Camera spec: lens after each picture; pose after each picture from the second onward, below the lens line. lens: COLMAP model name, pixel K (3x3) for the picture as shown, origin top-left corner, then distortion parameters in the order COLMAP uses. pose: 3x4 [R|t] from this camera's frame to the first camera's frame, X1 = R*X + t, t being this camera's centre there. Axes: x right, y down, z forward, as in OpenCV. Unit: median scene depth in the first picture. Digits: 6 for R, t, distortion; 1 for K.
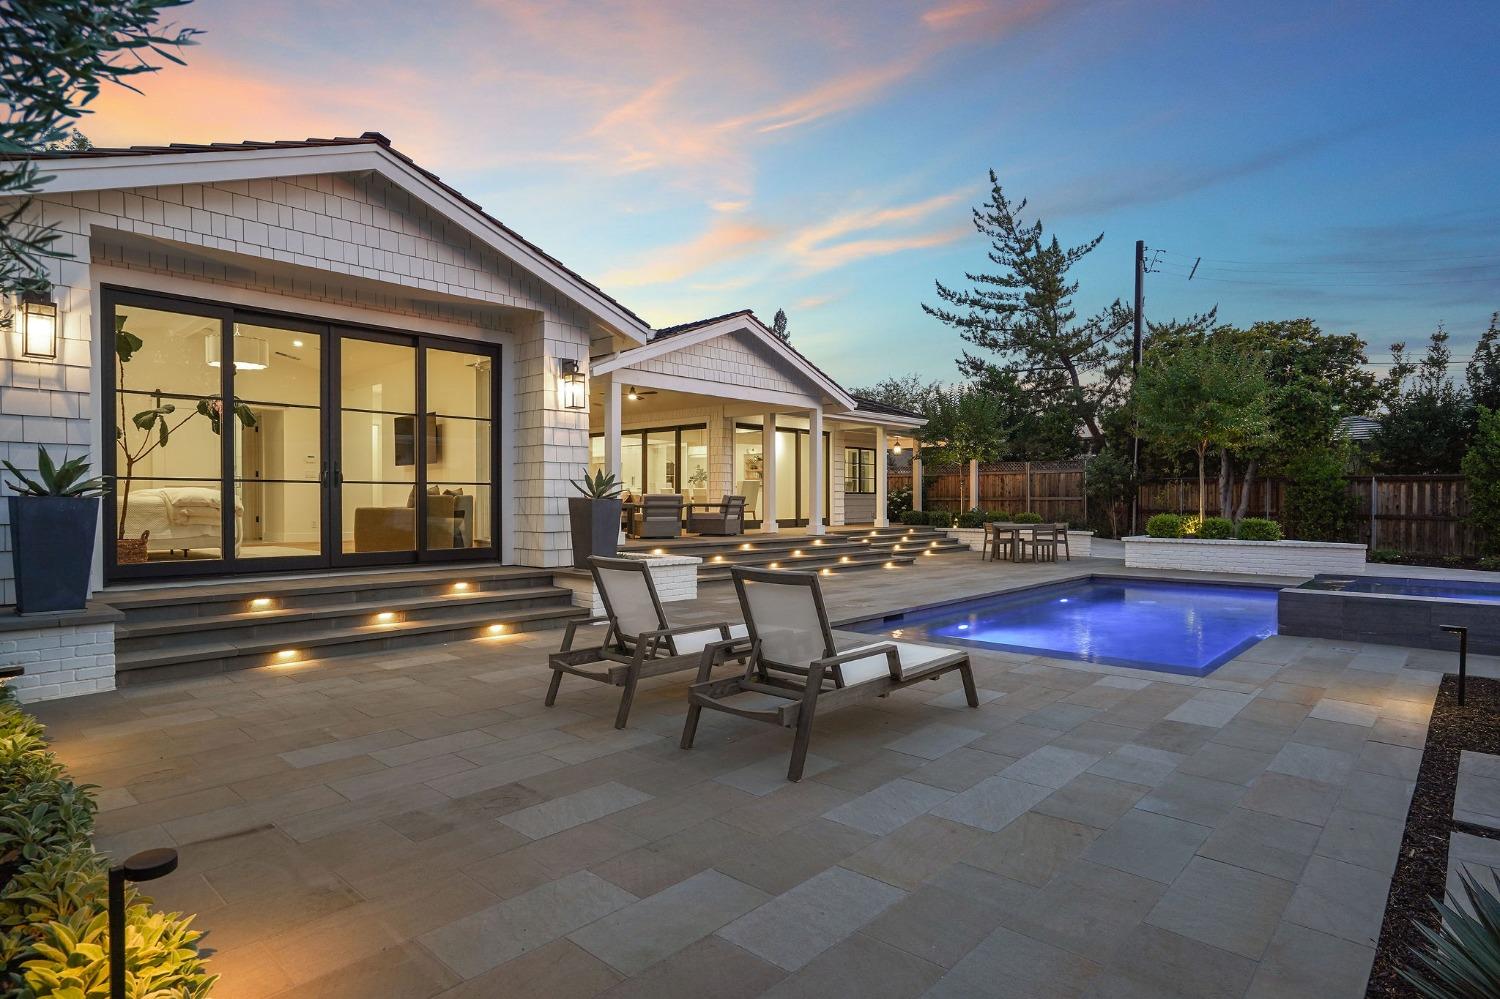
lens RADIAL K [[809.5, 0, 736.6], [0, 809.5, 503.1], [0, 0, 1]] dist [-0.029695, 0.002306]
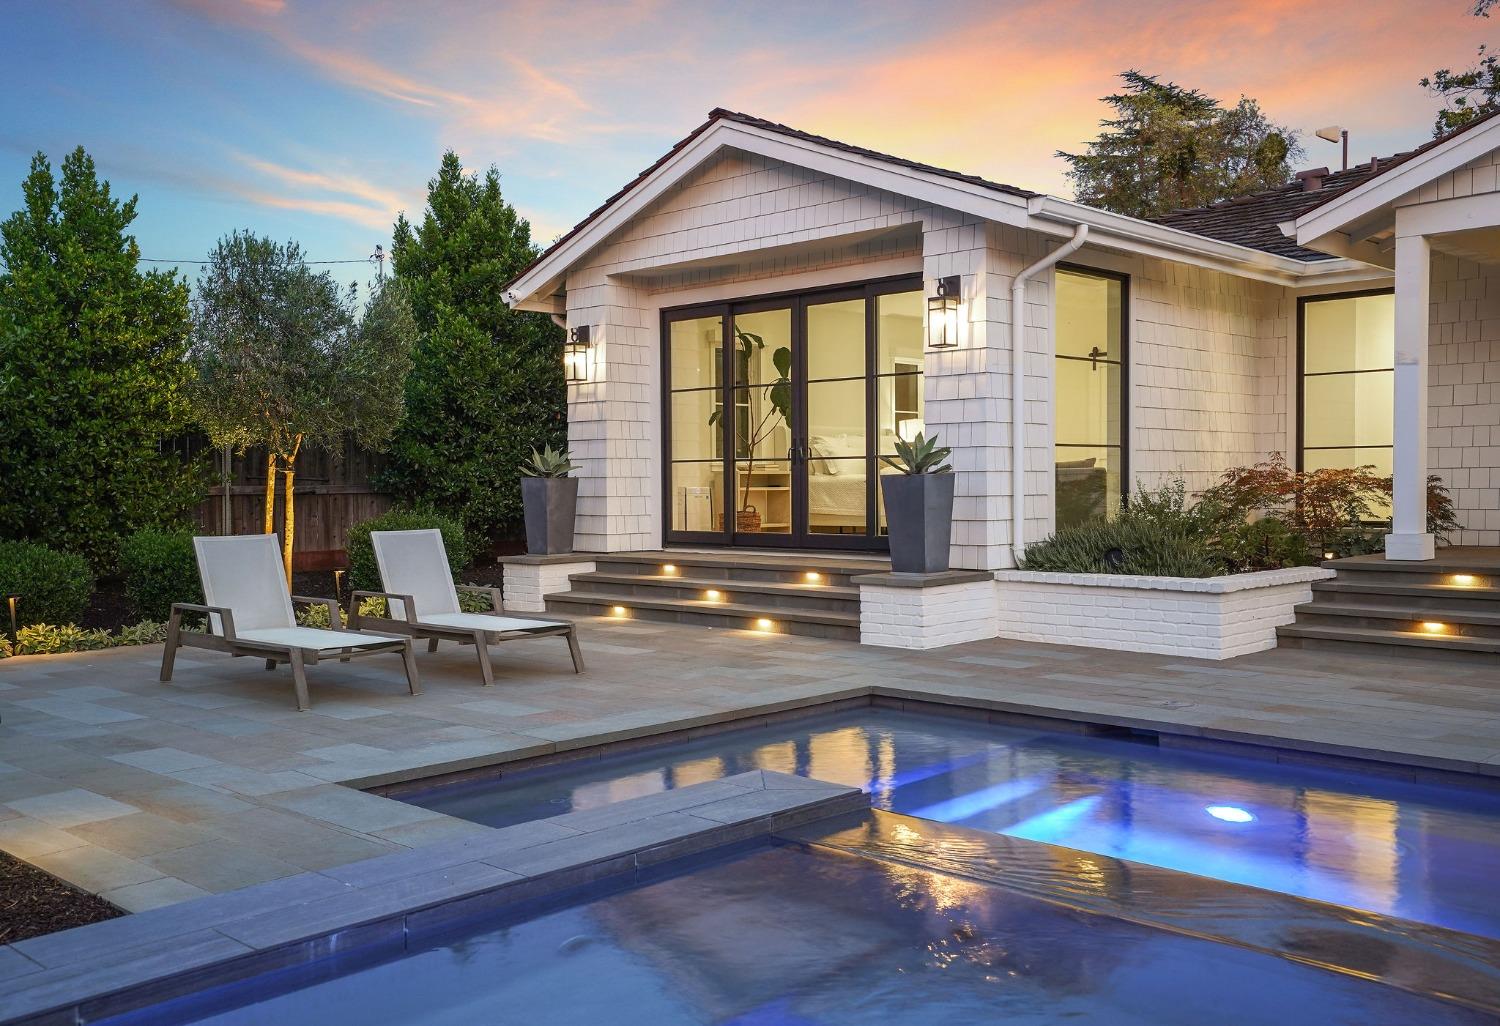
lens RADIAL K [[1392.6, 0, 735.1], [0, 1392.6, 511.1], [0, 0, 1]] dist [0.055228, 0.000000]
pose [[-0.018721, 0.019362, -0.999637, 0.494815], [0.004219, 0.999805, 0.019286, 0.001534], [0.999816, -0.003856, -0.018799, 0.401744]]
